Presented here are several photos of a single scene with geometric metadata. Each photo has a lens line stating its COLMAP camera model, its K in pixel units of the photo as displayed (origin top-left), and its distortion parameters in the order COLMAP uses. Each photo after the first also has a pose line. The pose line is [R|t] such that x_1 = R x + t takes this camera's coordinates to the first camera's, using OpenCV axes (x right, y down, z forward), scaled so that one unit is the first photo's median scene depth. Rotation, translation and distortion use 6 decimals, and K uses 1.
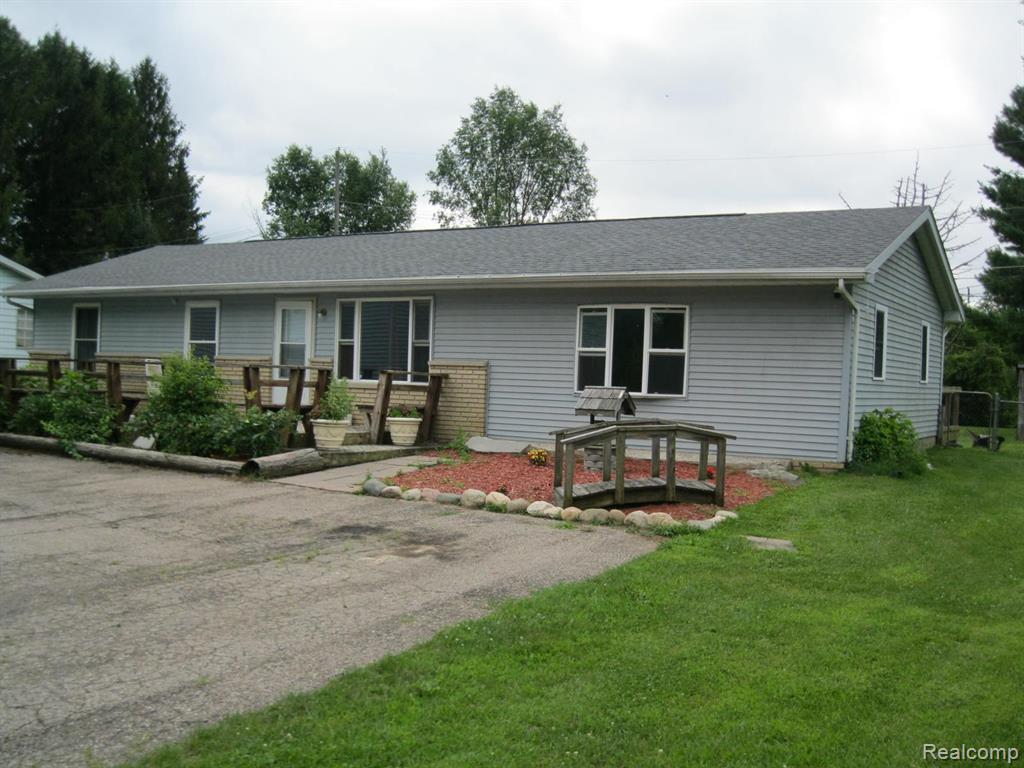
lens RADIAL K [[1054.9, 0, 506.3], [0, 1054.9, 399.8], [0, 0, 1]] dist [-0.118179, 0.006201]
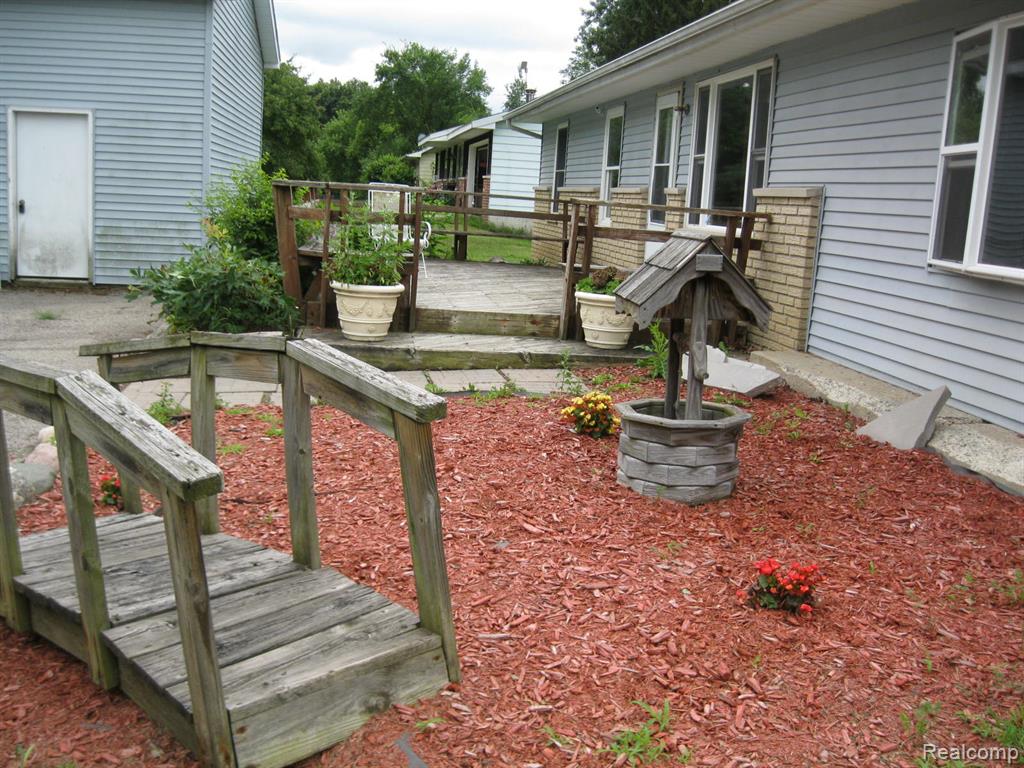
lens RADIAL K [[1053.1, 0, 512.0], [0, 1053.1, 384.0], [0, 0, 1]] dist [-0.119178, 0.015853]
pose [[0.645644, 0.137107, -0.751229, 0.218427], [-0.052223, 0.989374, 0.135688, -0.005199], [0.761850, -0.048374, 0.645944, 0.529255]]
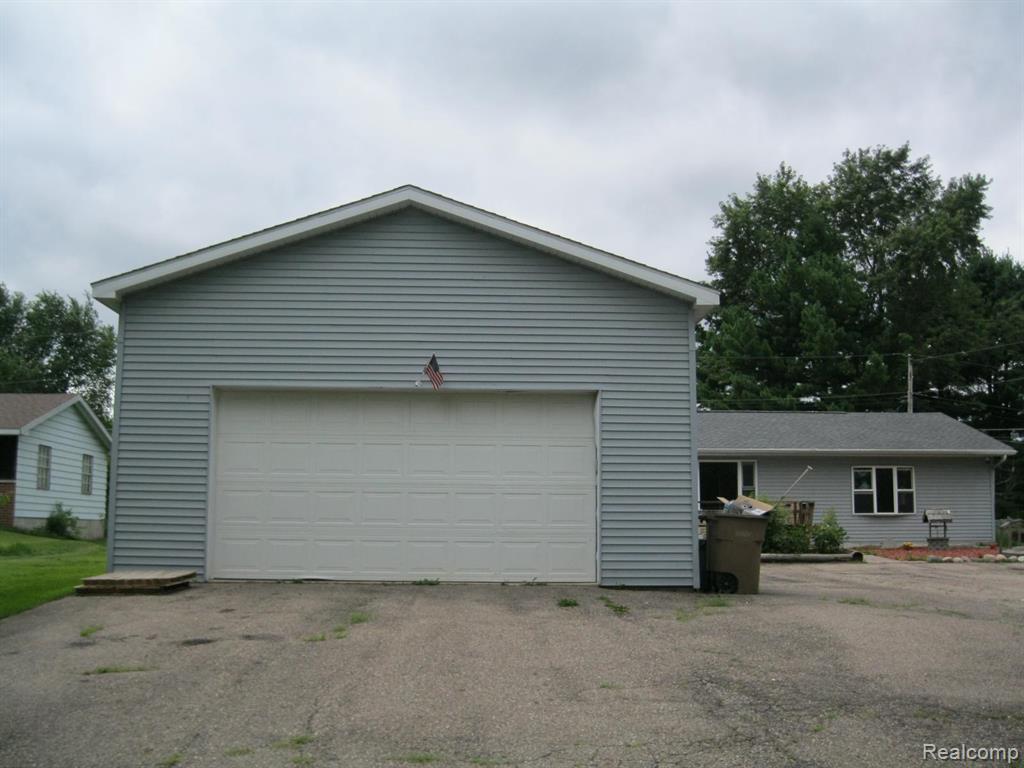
lens RADIAL K [[1054.9, 0, 506.3], [0, 1054.9, 399.8], [0, 0, 1]] dist [-0.118179, 0.006201]
pose [[0.827360, 0.026895, 0.561028, -1.205600], [0.039219, 0.993649, -0.105472, -0.031536], [-0.560302, 0.109266, 0.821050, -0.128940]]
